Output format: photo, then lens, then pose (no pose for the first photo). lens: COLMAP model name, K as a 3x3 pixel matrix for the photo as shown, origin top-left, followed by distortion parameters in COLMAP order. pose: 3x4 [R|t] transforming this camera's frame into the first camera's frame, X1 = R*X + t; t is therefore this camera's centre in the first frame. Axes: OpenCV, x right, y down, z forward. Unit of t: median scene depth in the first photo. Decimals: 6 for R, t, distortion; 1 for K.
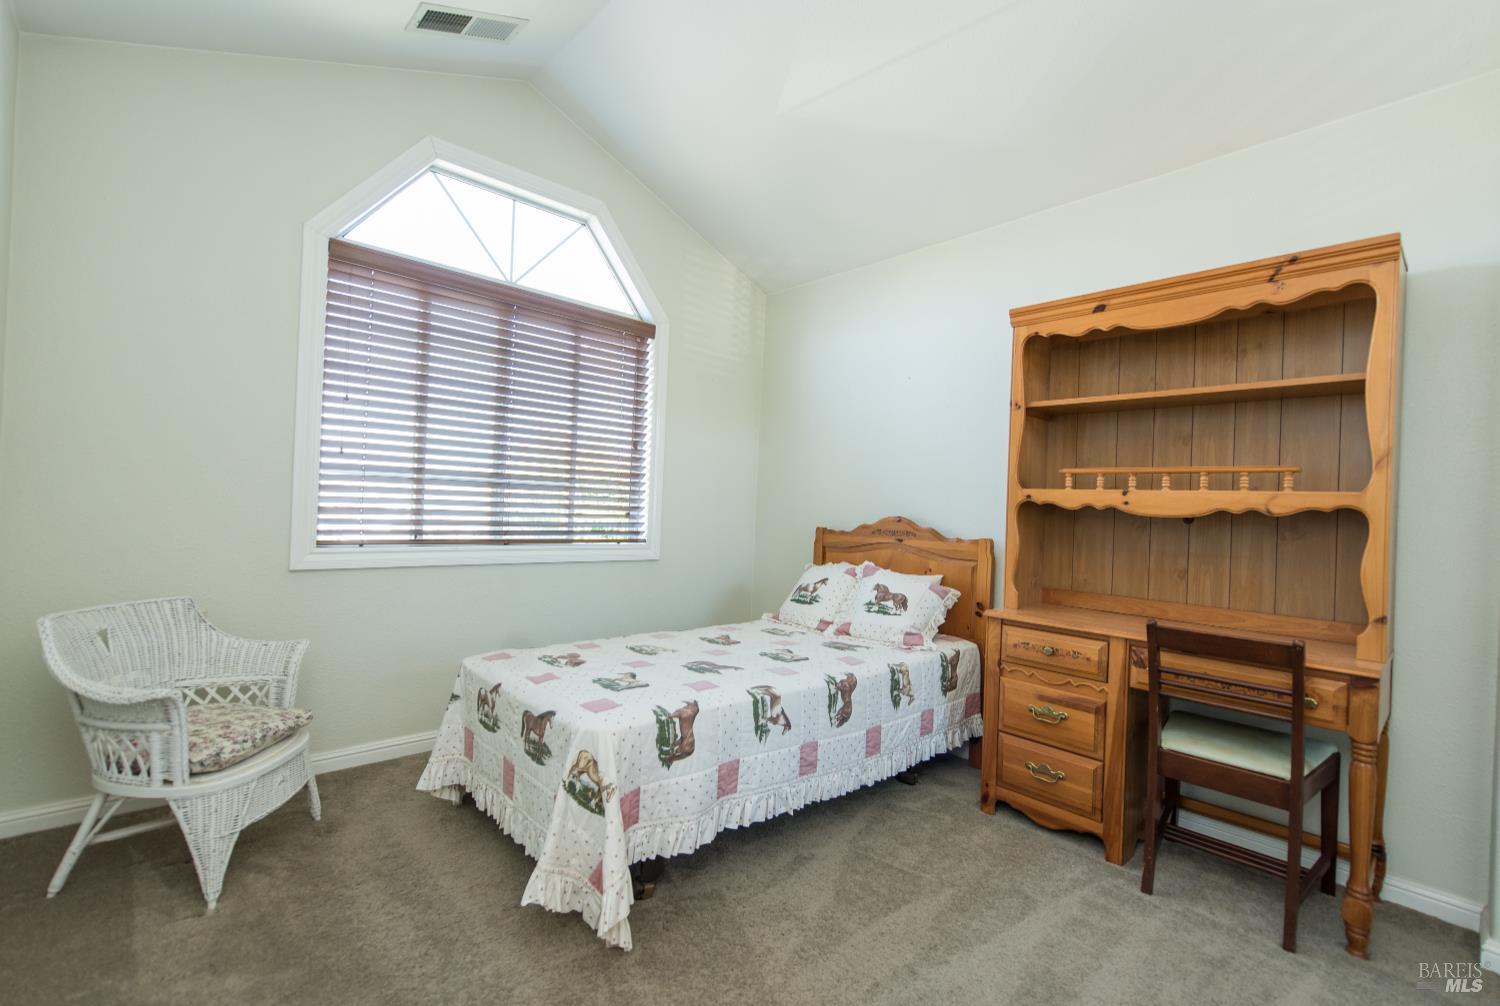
lens RADIAL K [[642.4, 0, 740.9], [0, 642.4, 500.5], [0, 0, 1]] dist [0.000381, -0.000075]
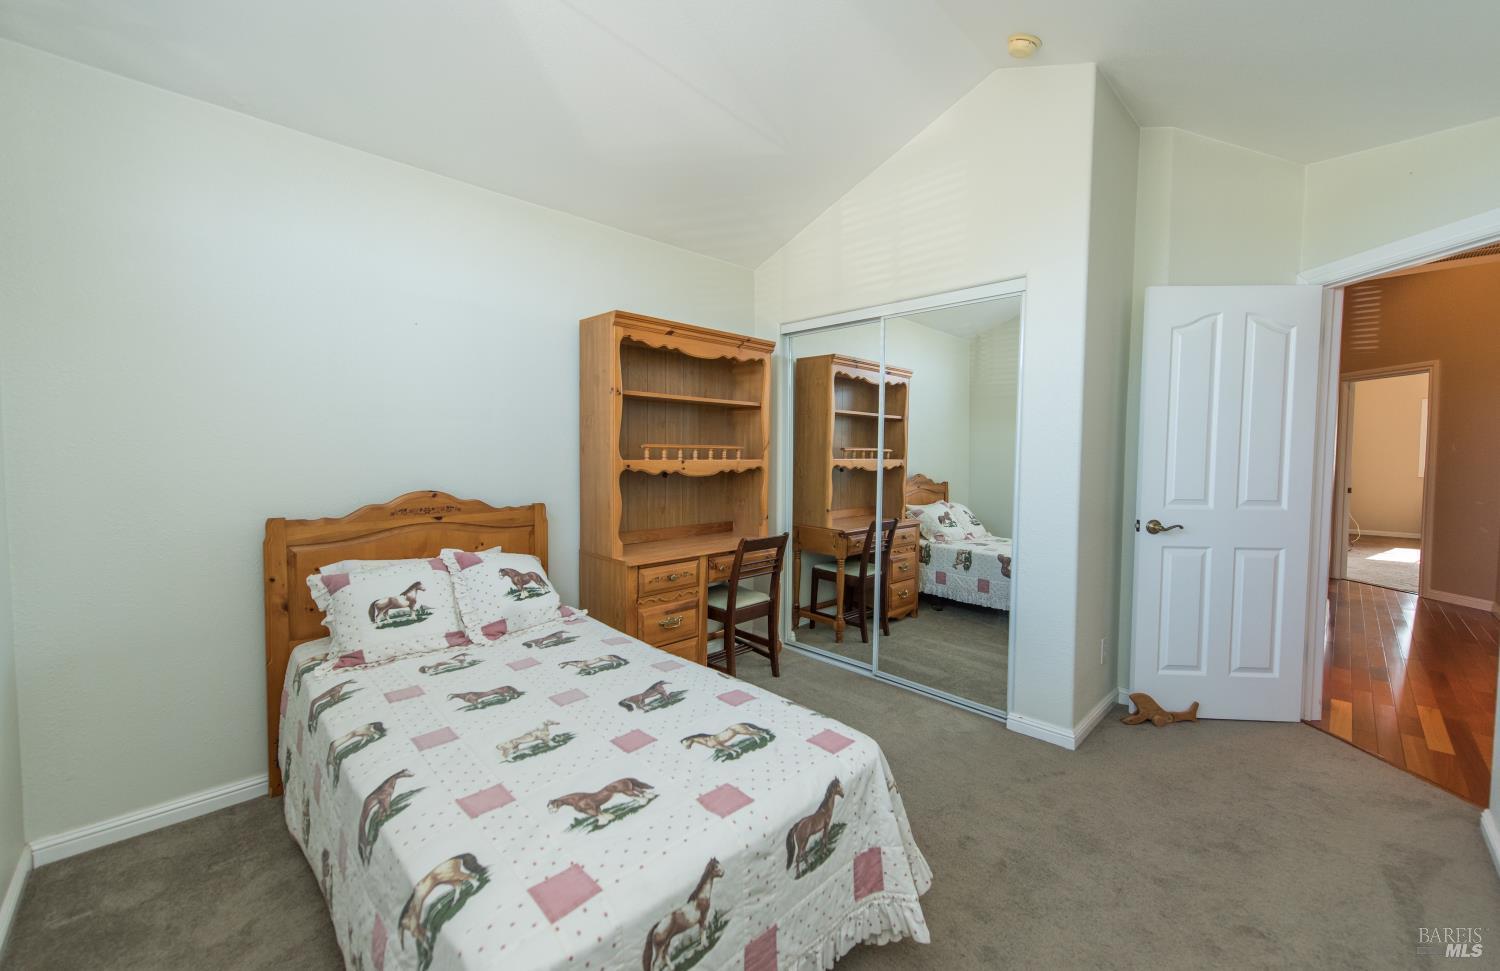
lens RADIAL K [[585.2, 0, 741.4], [0, 585.2, 474.5], [0, 0, 1]] dist [0.002074, -0.000492]
pose [[-0.022120, -0.078788, 0.996646, -0.735749], [-0.013884, 0.996818, 0.078493, -0.086793], [-0.999659, -0.012101, -0.023144, 0.837955]]
